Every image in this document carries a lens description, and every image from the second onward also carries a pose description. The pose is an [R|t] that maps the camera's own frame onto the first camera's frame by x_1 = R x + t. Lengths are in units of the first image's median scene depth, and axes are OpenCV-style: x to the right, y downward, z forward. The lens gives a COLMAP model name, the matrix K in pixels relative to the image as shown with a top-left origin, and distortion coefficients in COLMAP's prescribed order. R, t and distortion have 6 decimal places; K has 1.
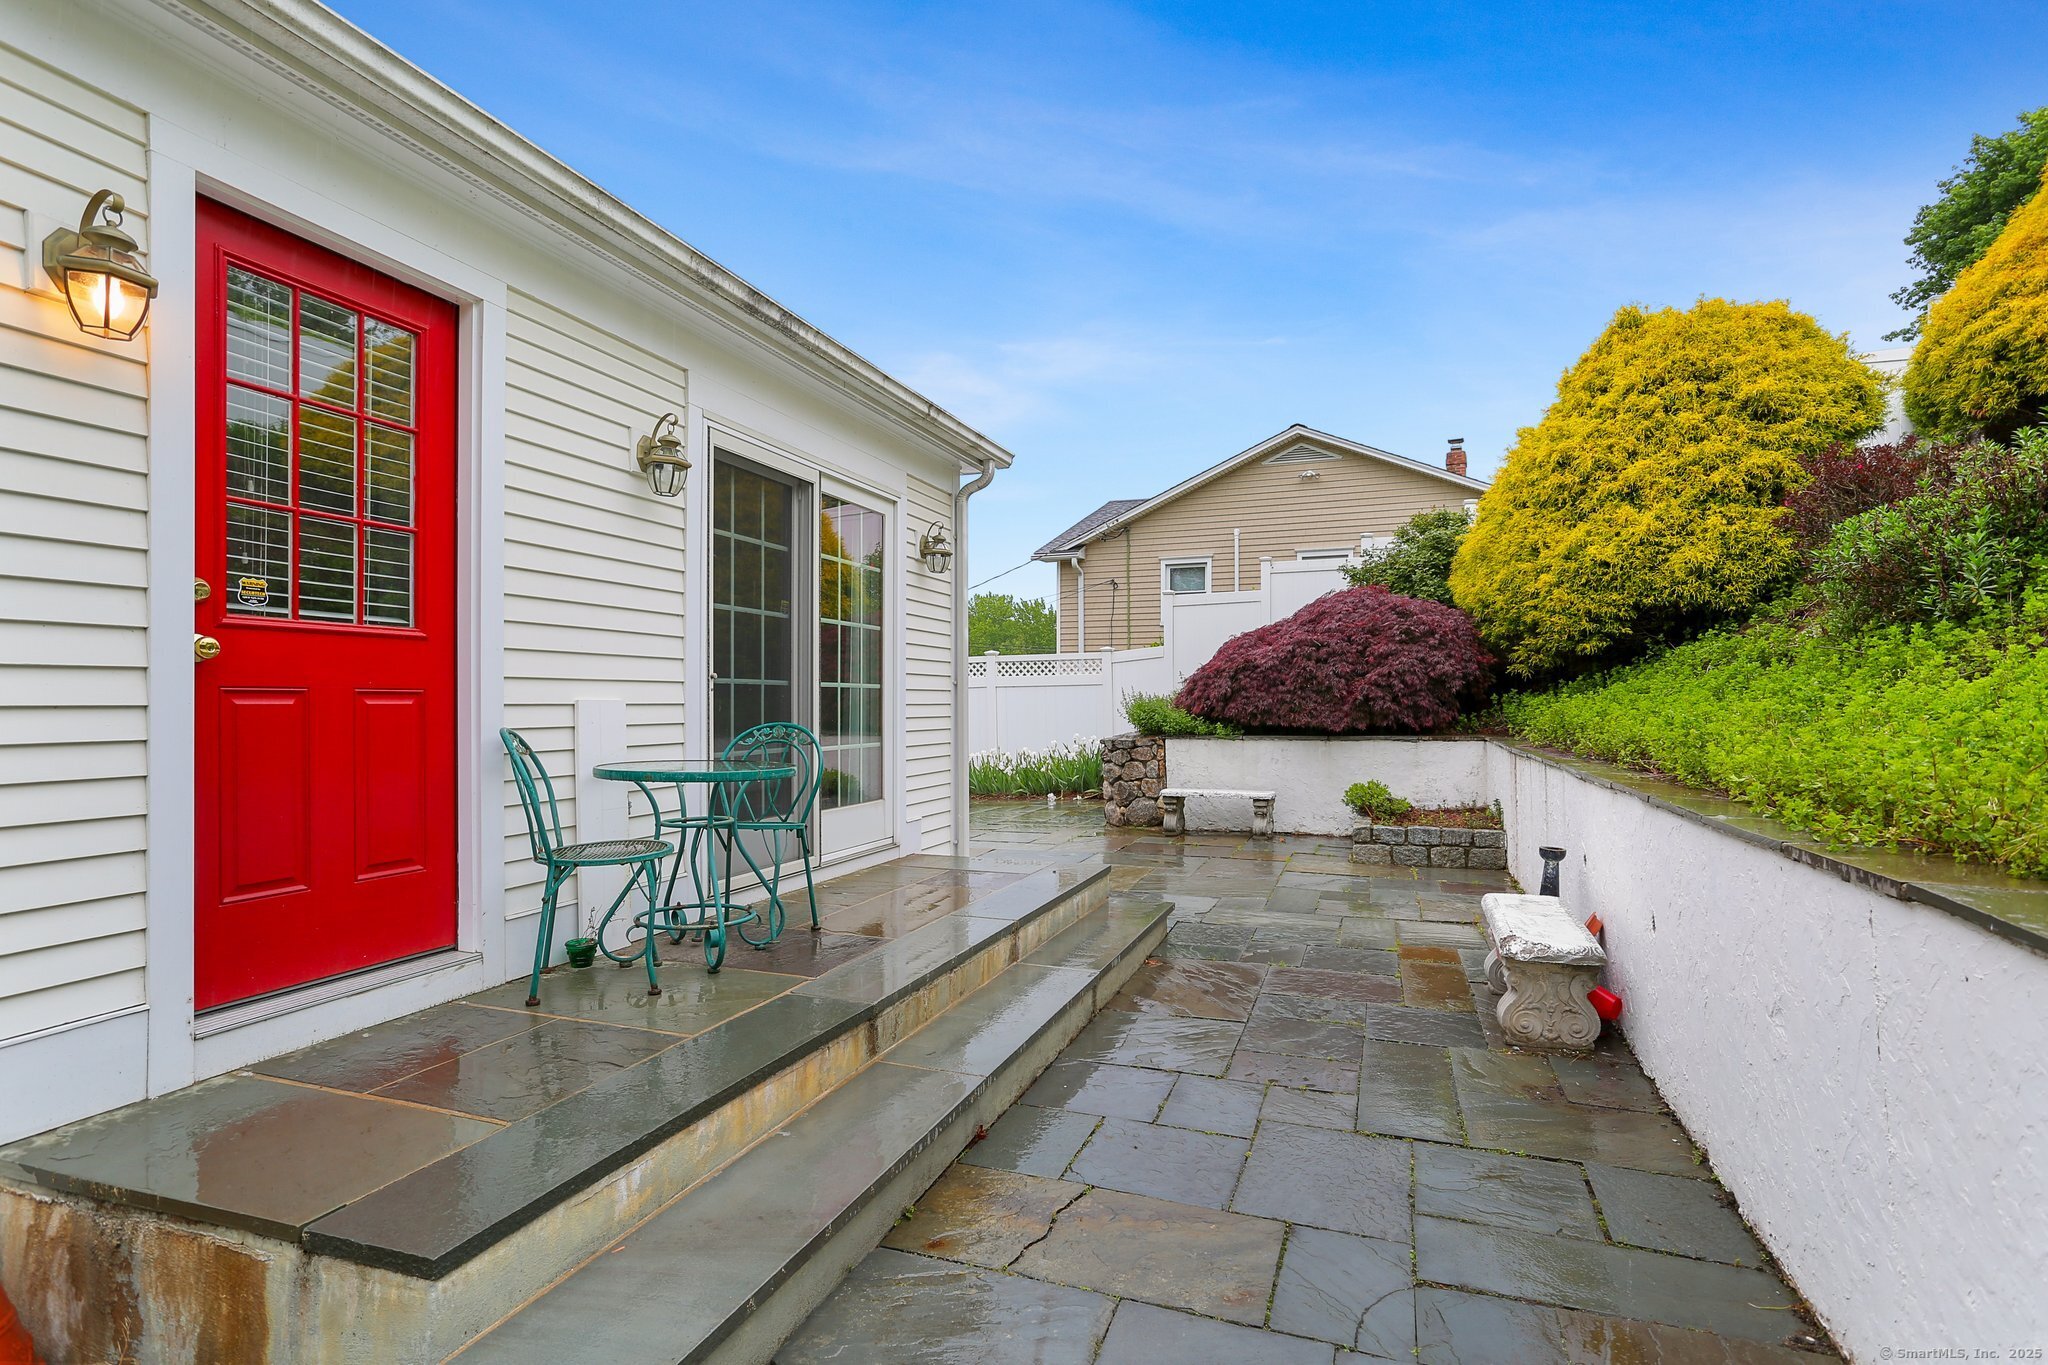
lens RADIAL K [[999.3, 0, 1022.8], [0, 999.3, 691.5], [0, 0, 1]] dist [-0.034135, 0.002096]
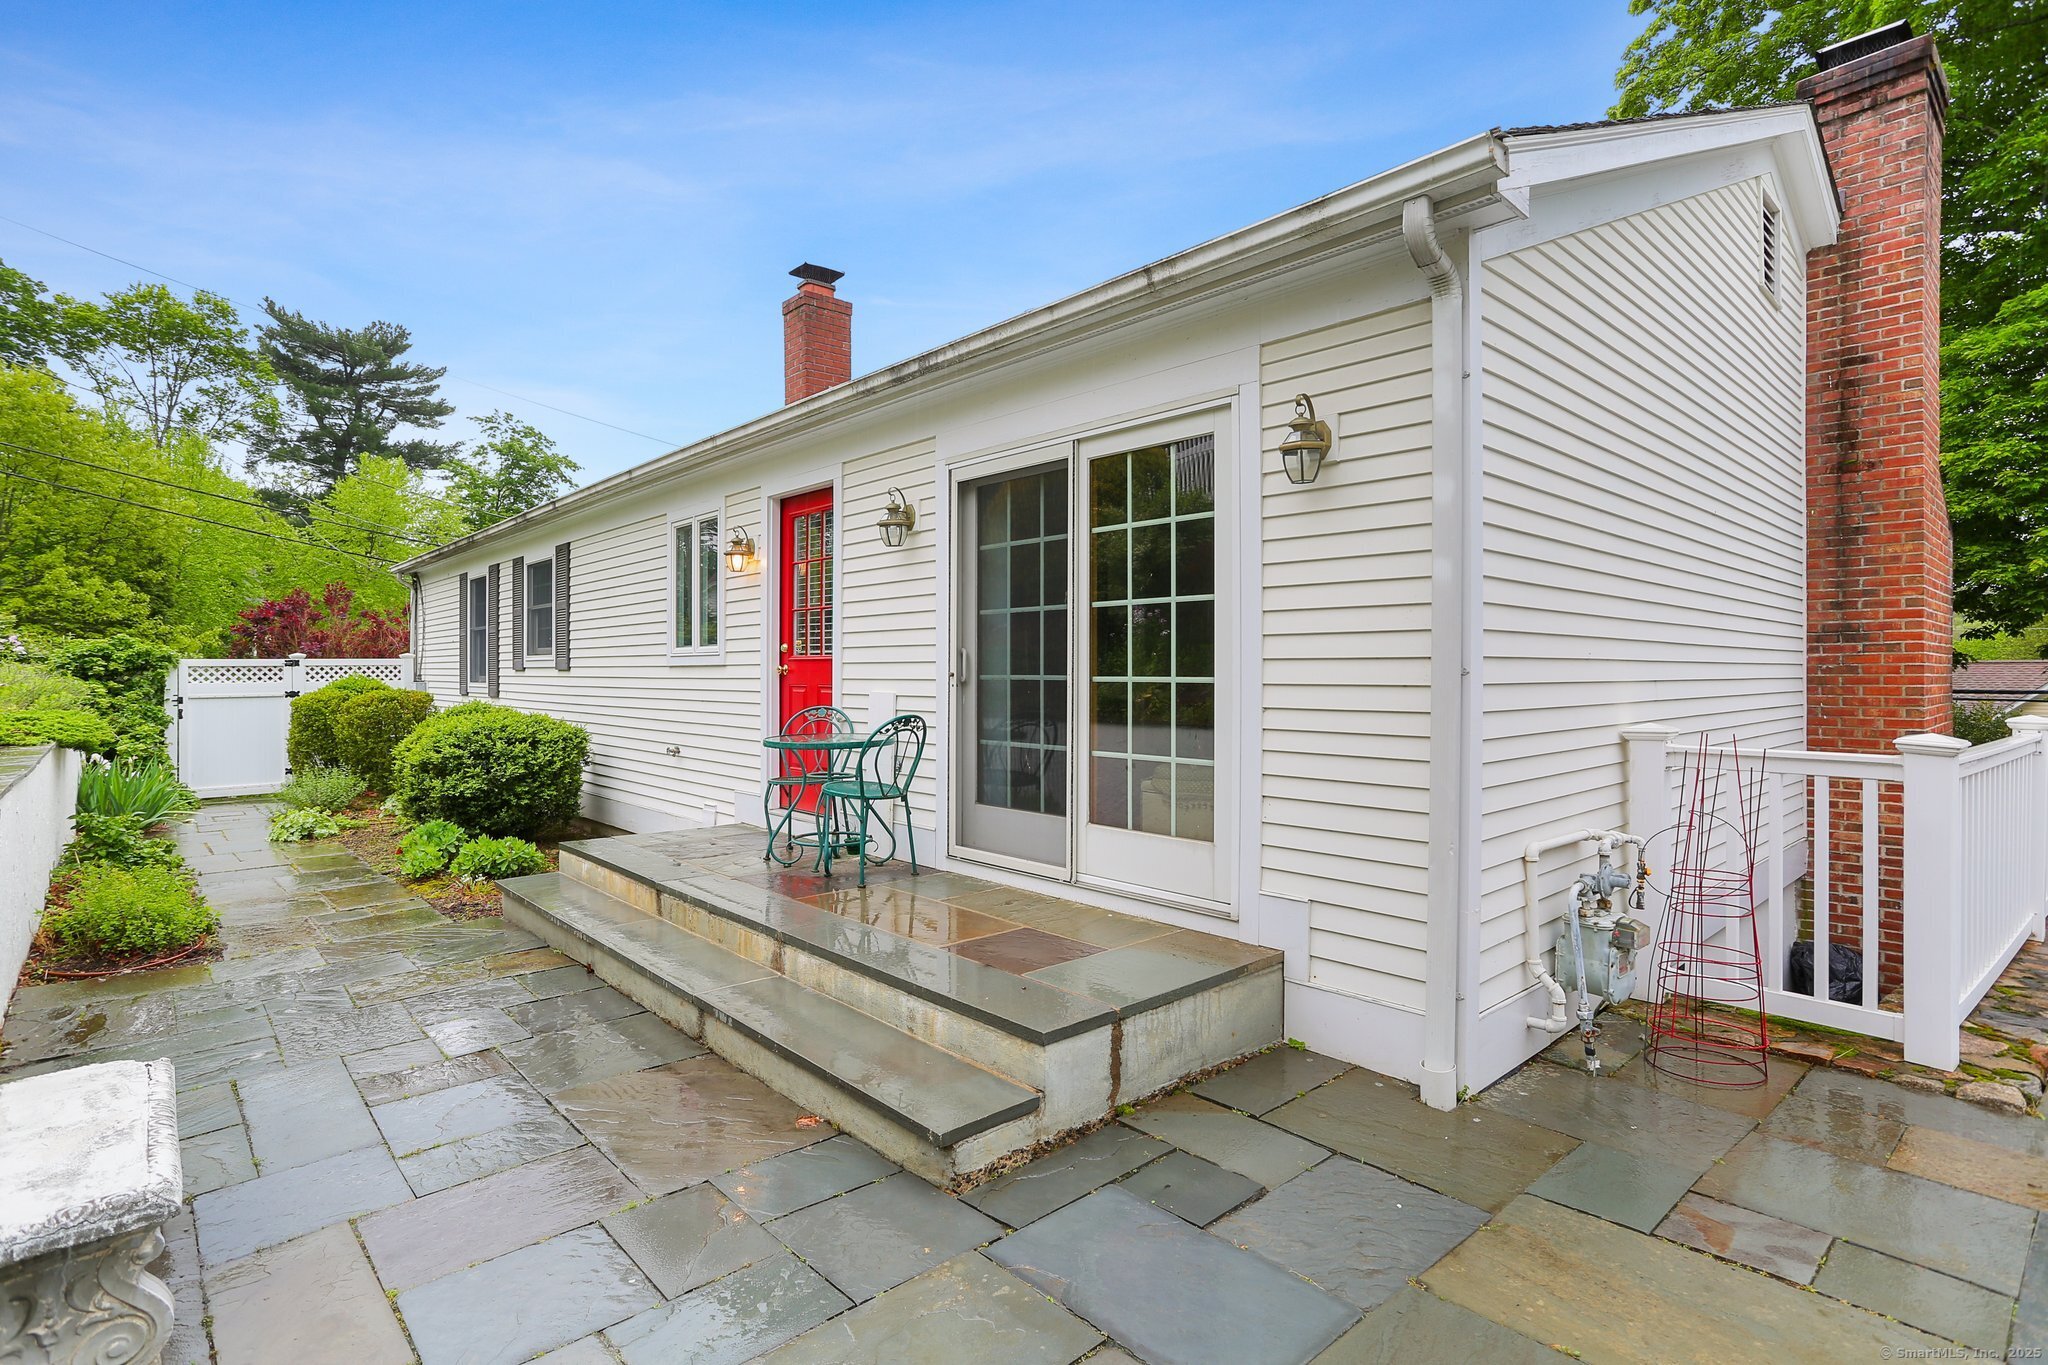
lens RADIAL K [[999.3, 0, 1021.7], [0, 999.3, 678.0], [0, 0, 1]] dist [-0.034135, 0.002096]
pose [[-0.460070, -0.005373, -0.887866, 0.672959], [-0.000314, 0.999983, -0.005889, -0.003310], [0.887883, -0.002431, -0.460064, 1.506689]]
